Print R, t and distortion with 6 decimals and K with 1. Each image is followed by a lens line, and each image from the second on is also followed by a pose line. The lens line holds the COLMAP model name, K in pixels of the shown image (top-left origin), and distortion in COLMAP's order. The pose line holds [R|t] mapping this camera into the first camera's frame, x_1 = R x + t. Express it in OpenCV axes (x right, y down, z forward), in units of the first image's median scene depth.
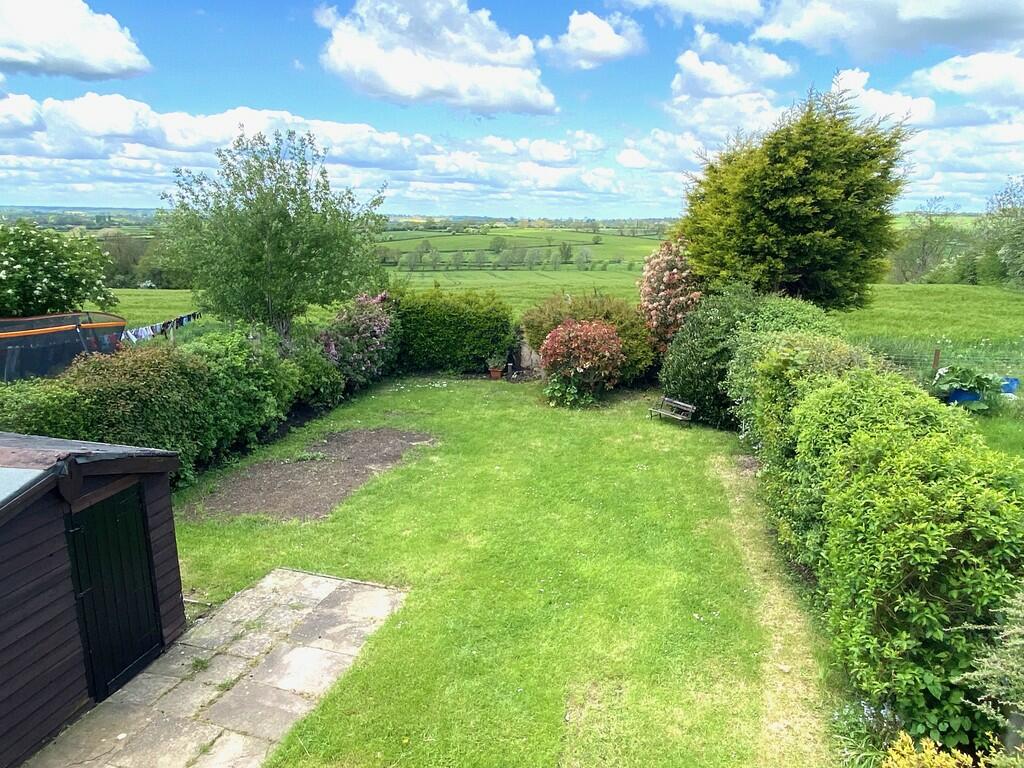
lens RADIAL K [[703.9, 0, 514.4], [0, 703.9, 381.2], [0, 0, 1]] dist [-0.005436, 0.000475]
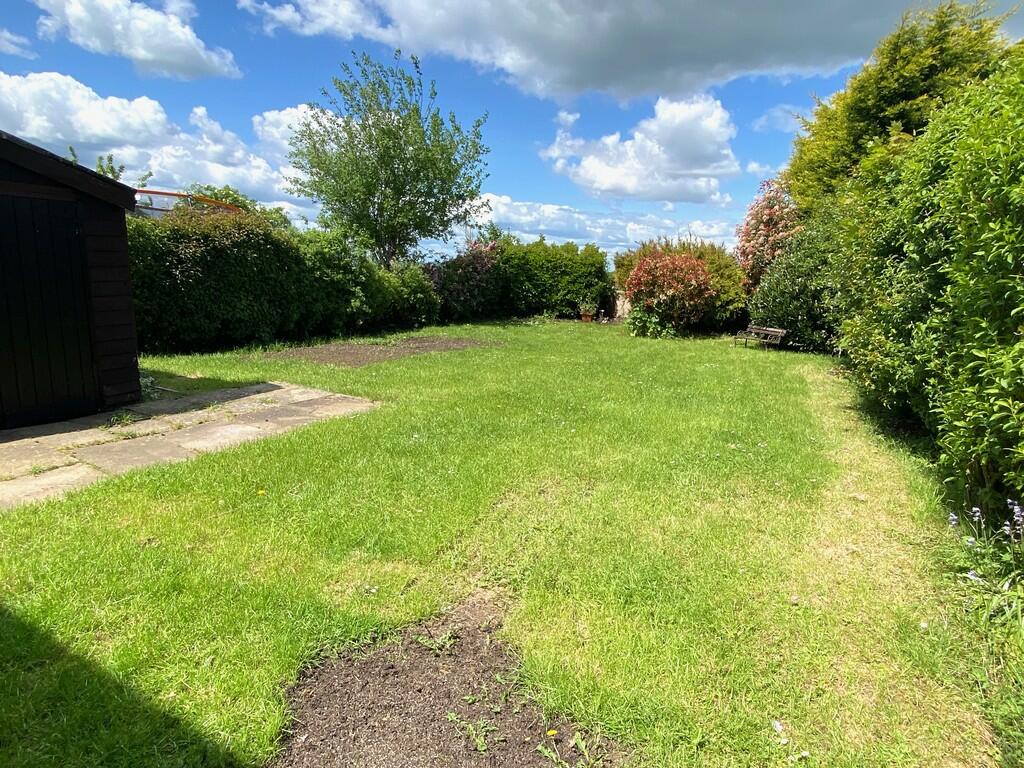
lens RADIAL K [[566.8, 0, 506.8], [0, 566.8, 387.8], [0, 0, 1]] dist [-0.018500, -0.005693]
pose [[0.966566, 0.077884, -0.244302, 0.084158], [-0.088682, 0.995497, -0.033498, 0.153867], [0.240593, 0.054043, 0.969120, 0.187507]]
